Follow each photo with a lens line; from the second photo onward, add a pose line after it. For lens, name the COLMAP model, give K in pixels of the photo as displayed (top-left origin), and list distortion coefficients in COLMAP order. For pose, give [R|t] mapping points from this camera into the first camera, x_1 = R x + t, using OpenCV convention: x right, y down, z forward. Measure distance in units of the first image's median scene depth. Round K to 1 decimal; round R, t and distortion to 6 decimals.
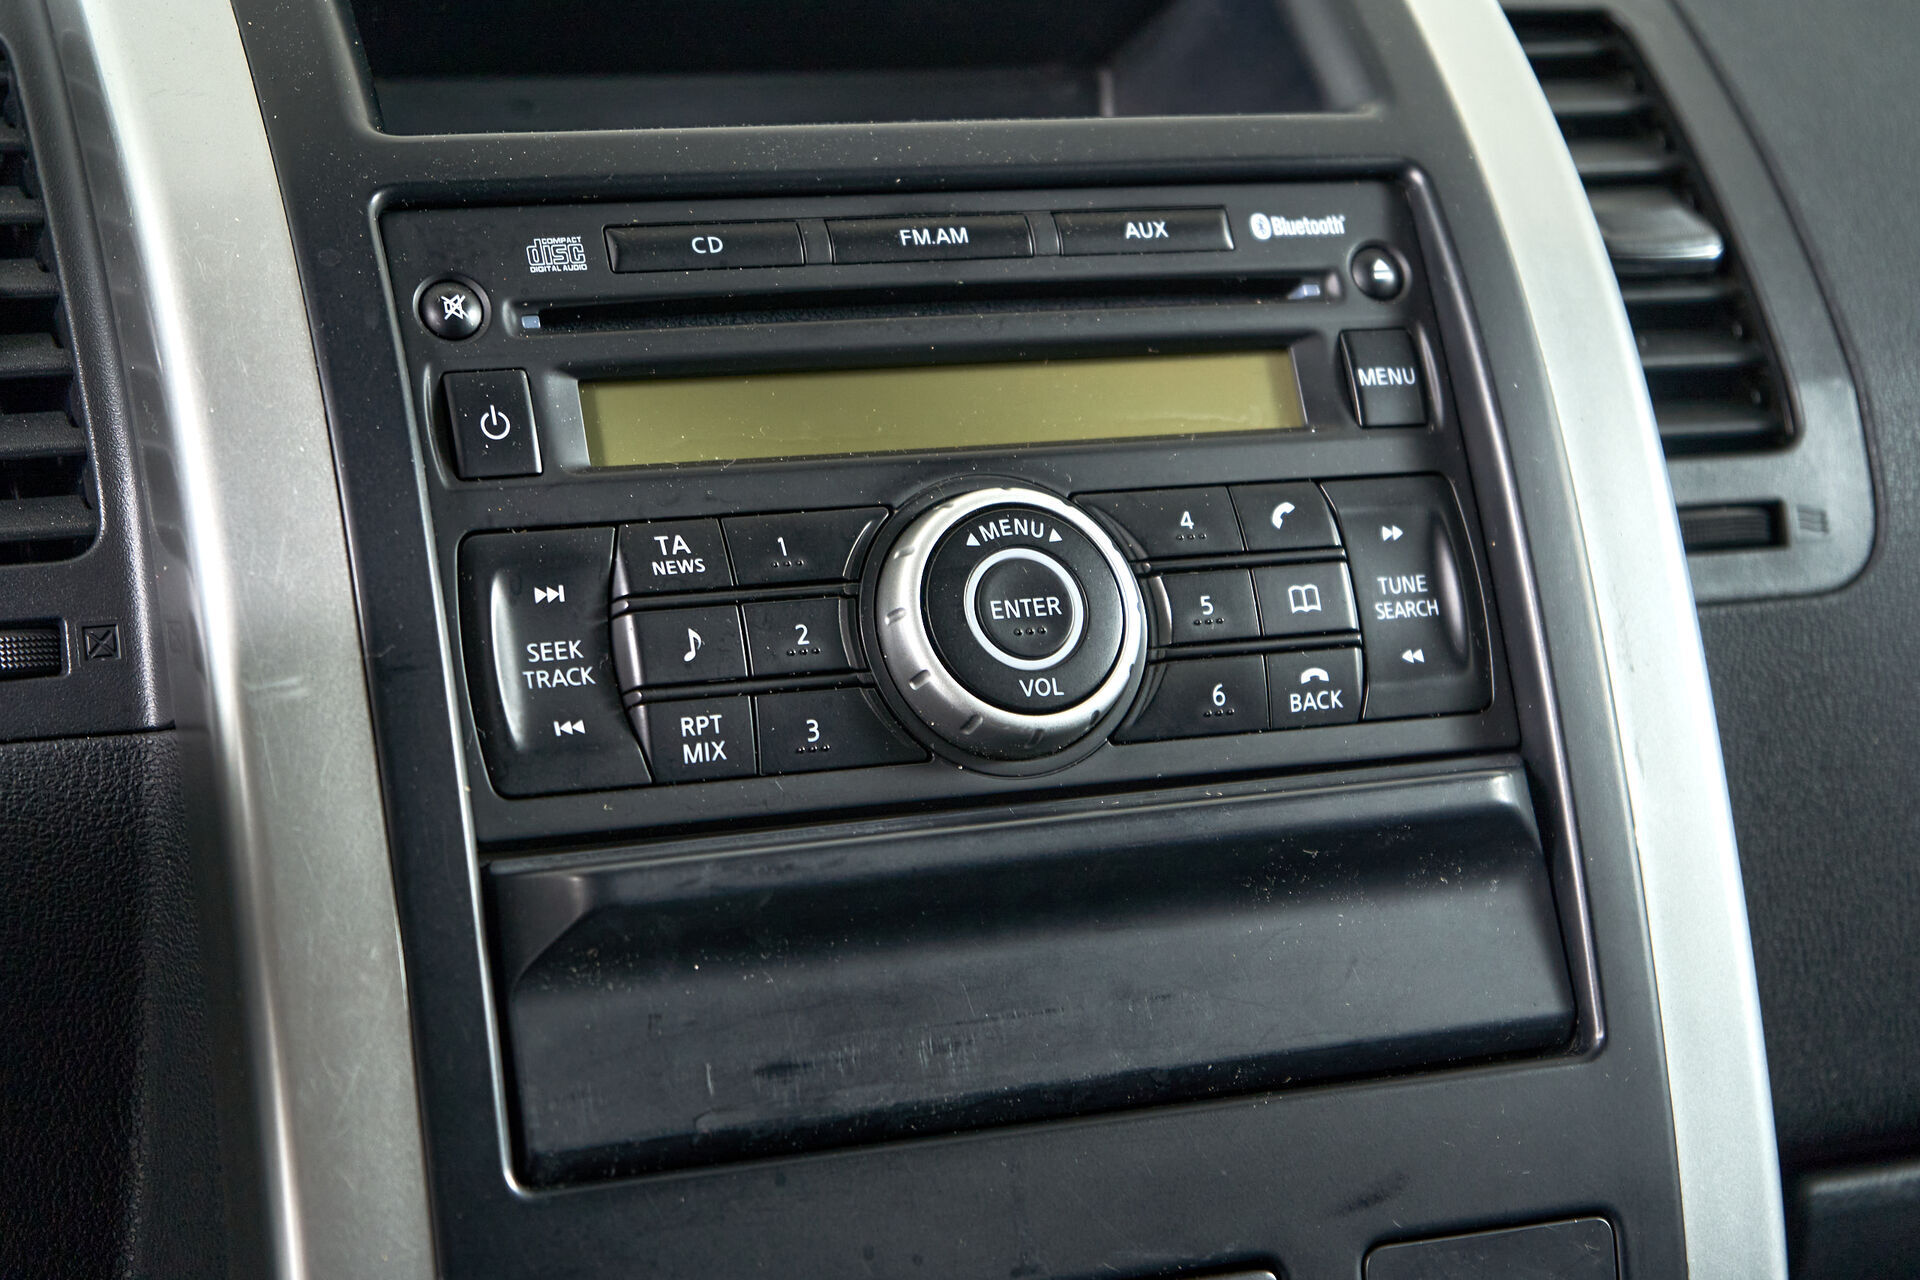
lens RADIAL K [[3945.9, 0, 1007.3], [0, 3945.9, 641.7], [0, 0, 1]] dist [0.041392, 0.058481]
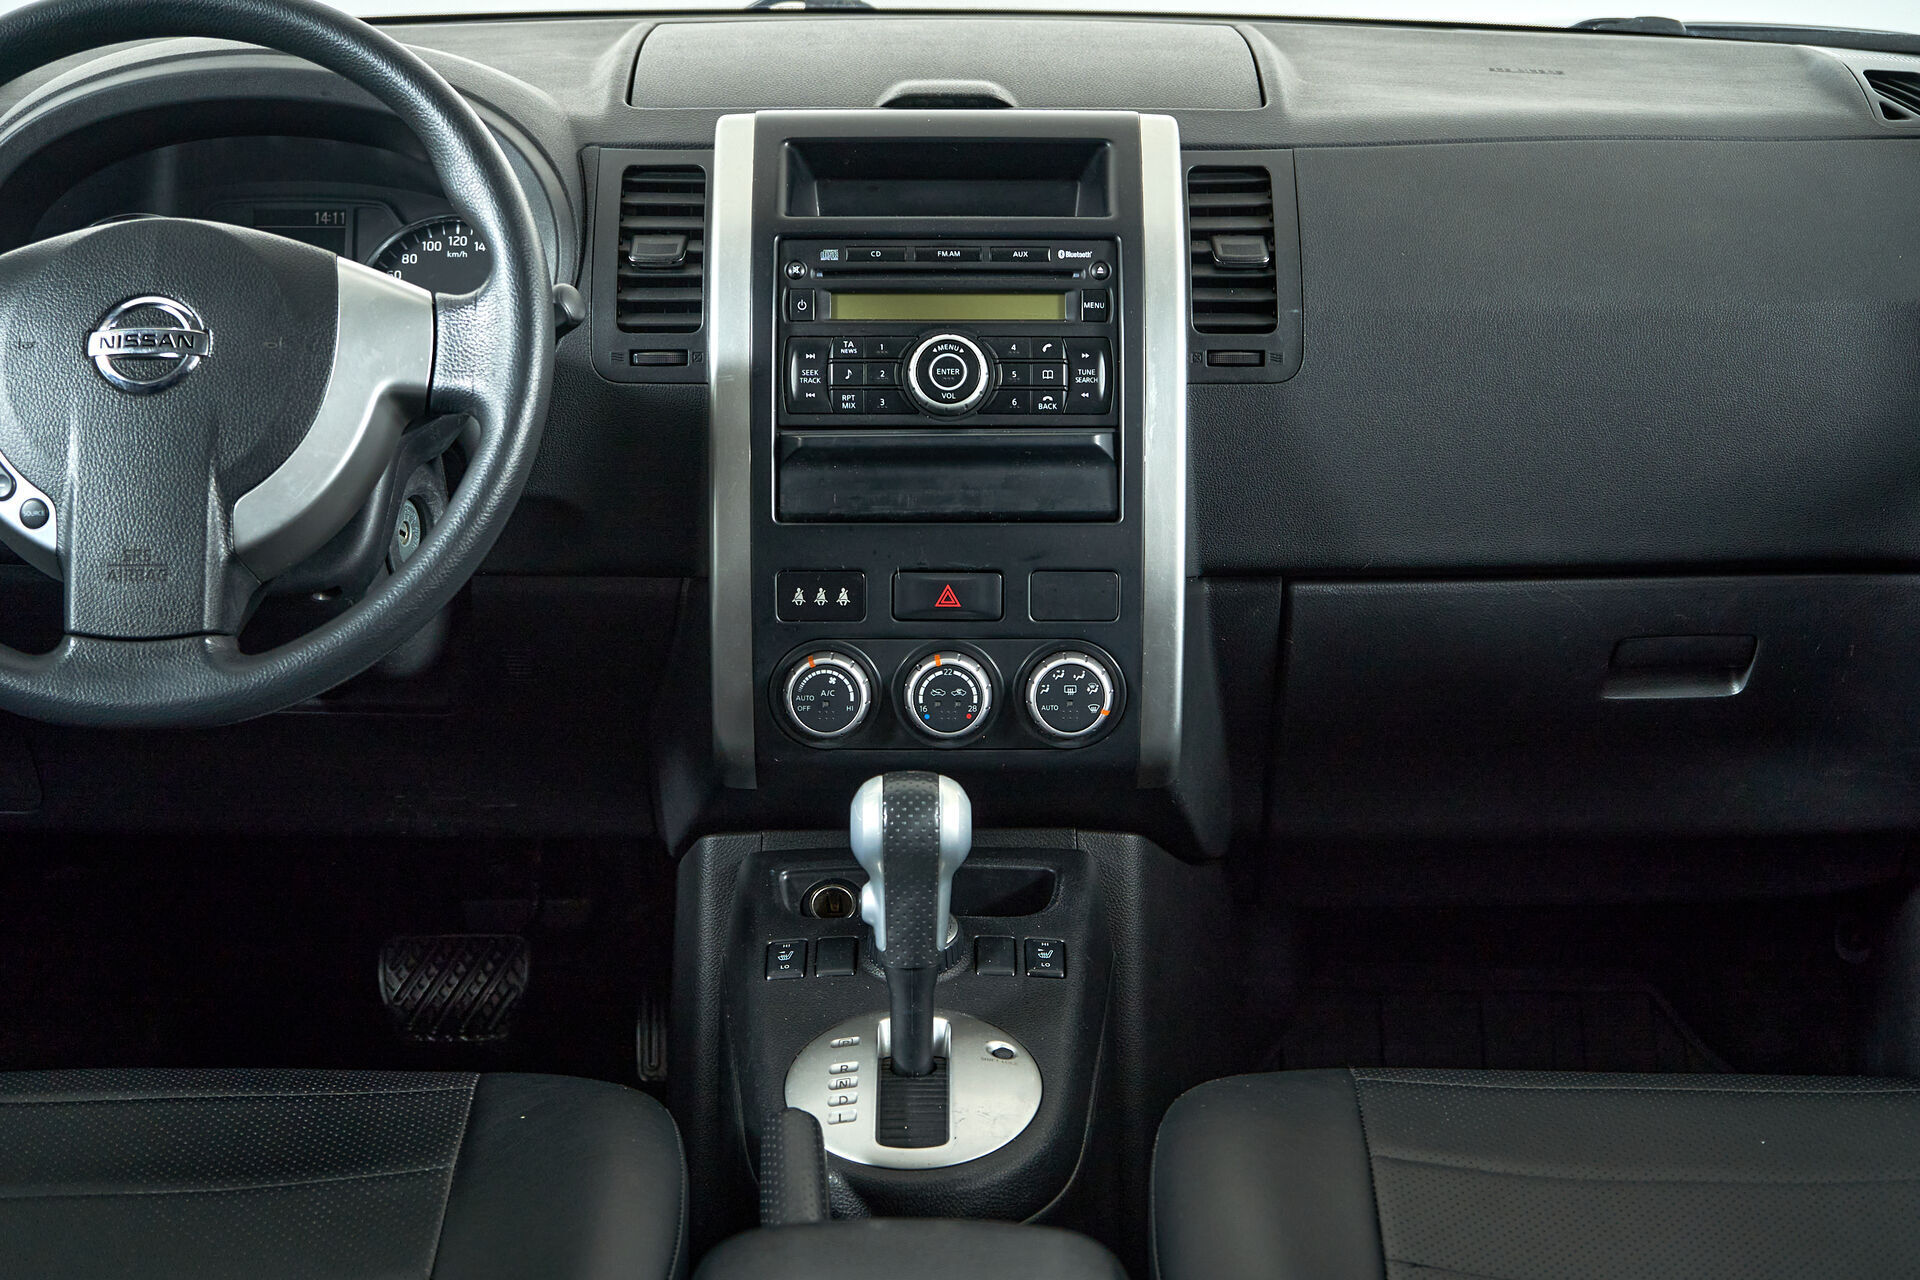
lens RADIAL K [[3274.6, 0, 960.0], [0, 3274.6, 640.0], [0, 0, 1]] dist [0.007132, 0.075850]
pose [[0.921528, 0.126148, -0.367250, 1.070417], [-0.073567, 0.985350, 0.153864, -0.213856], [0.381280, -0.114773, 0.917307, -1.589309]]
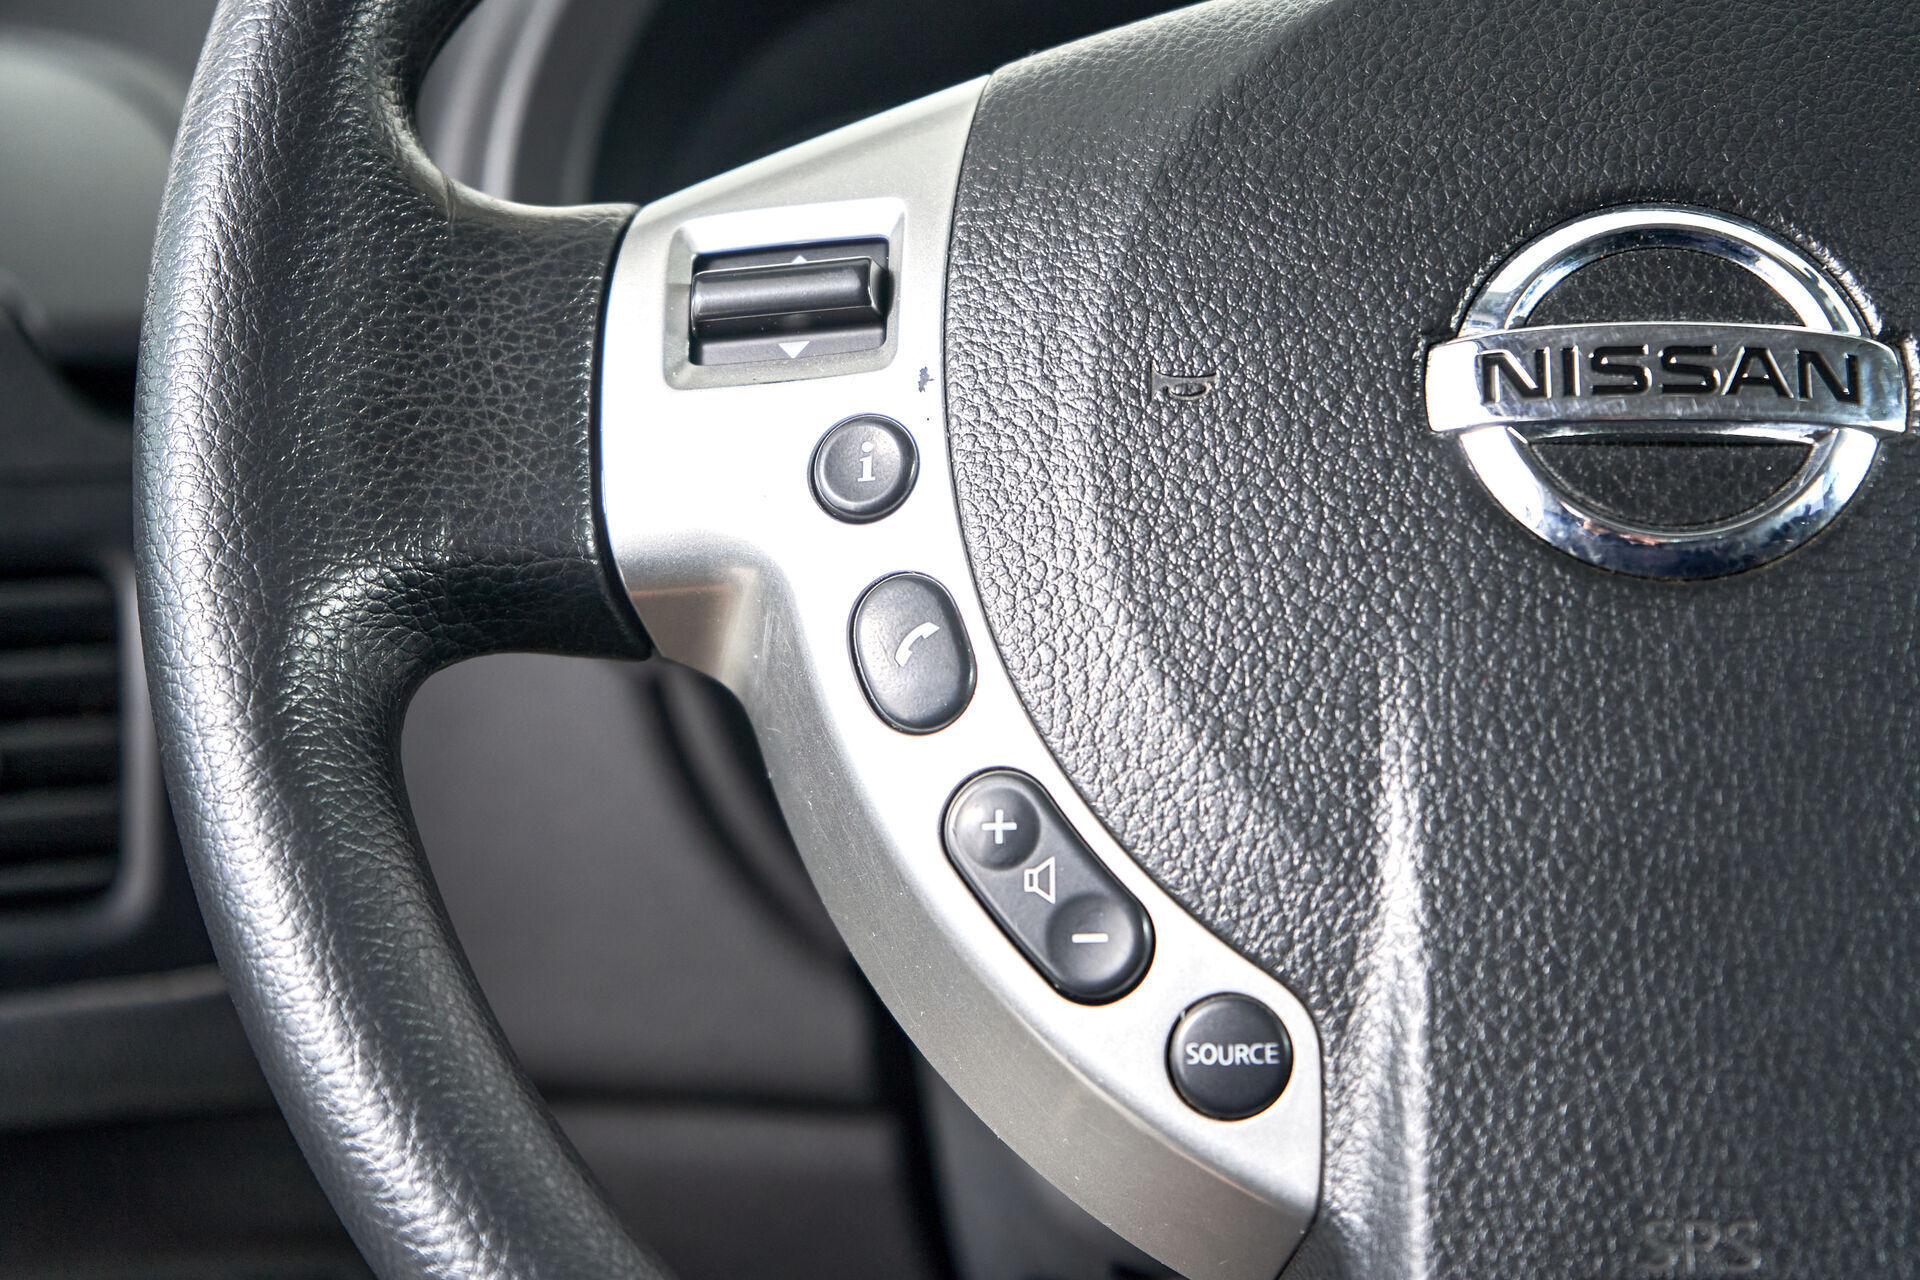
lens RADIAL K [[3945.9, 0, 1007.3], [0, 3945.9, 641.7], [0, 0, 1]] dist [0.041392, 0.058481]
pose [[0.921716, 0.102642, -0.374038, -0.275717], [-0.083598, 0.994256, 0.066835, 0.003075], [0.378749, -0.030334, 0.925002, -0.260083]]
